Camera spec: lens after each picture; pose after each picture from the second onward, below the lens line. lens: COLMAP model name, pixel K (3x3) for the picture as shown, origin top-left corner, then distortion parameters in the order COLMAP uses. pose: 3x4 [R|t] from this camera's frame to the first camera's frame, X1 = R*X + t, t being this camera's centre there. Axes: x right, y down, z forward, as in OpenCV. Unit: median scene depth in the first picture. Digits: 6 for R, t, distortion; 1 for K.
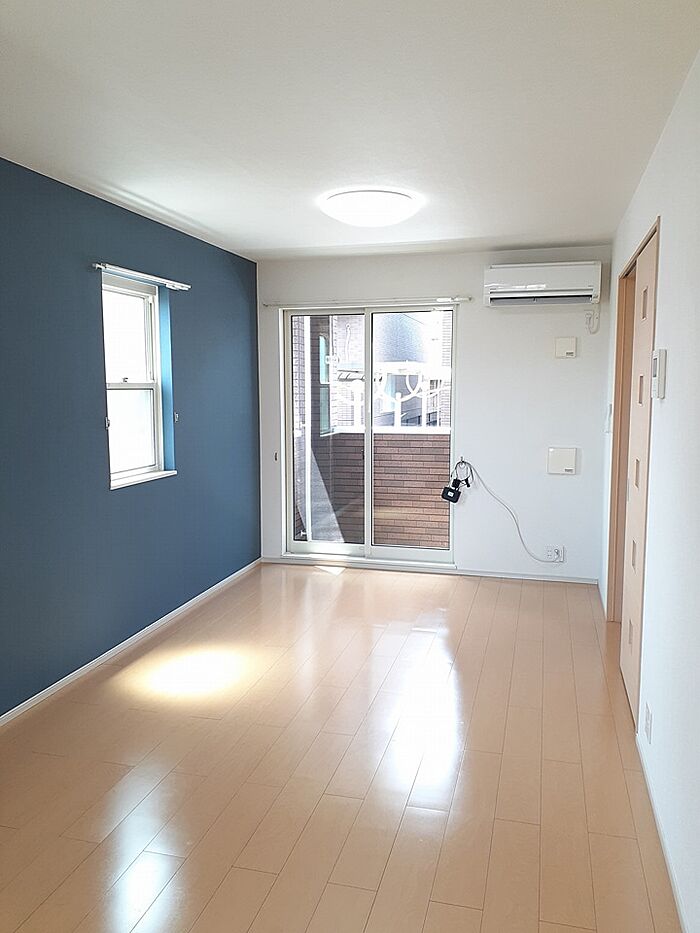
lens RADIAL K [[740.7, 0, 350.0], [0, 740.7, 466.5], [0, 0, 1]] dist [0.065800, 0.001044]
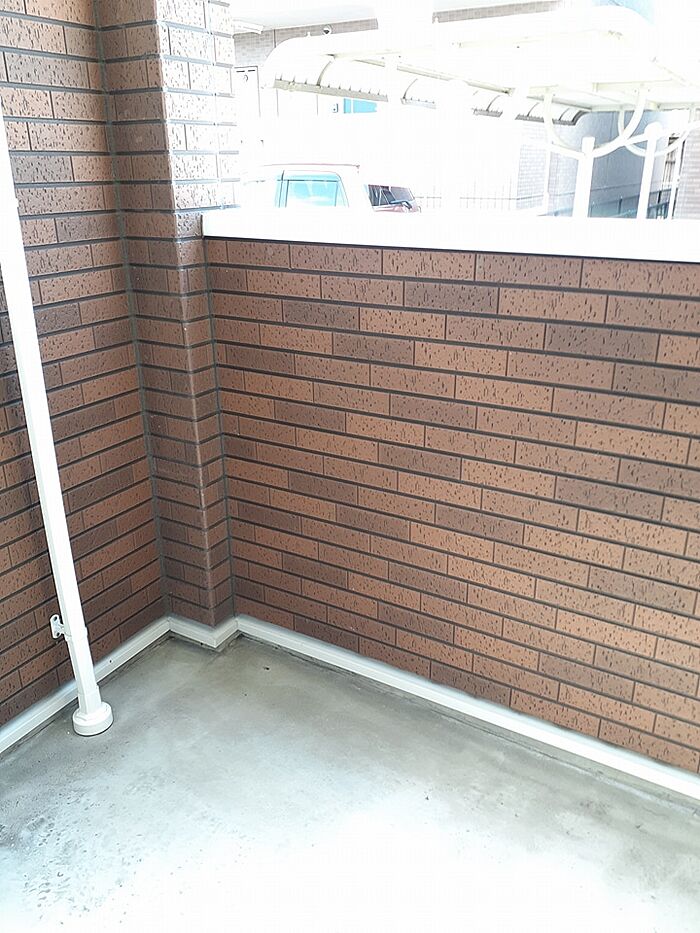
lens RADIAL K [[740.7, 0, 350.0], [0, 740.7, 466.5], [0, 0, 1]] dist [0.065800, 0.001044]
pose [[0.963964, 0.096404, -0.247951, 0.097074], [-0.026548, 0.962239, 0.270909, -0.041078], [0.264704, -0.254564, 0.930123, 0.769845]]
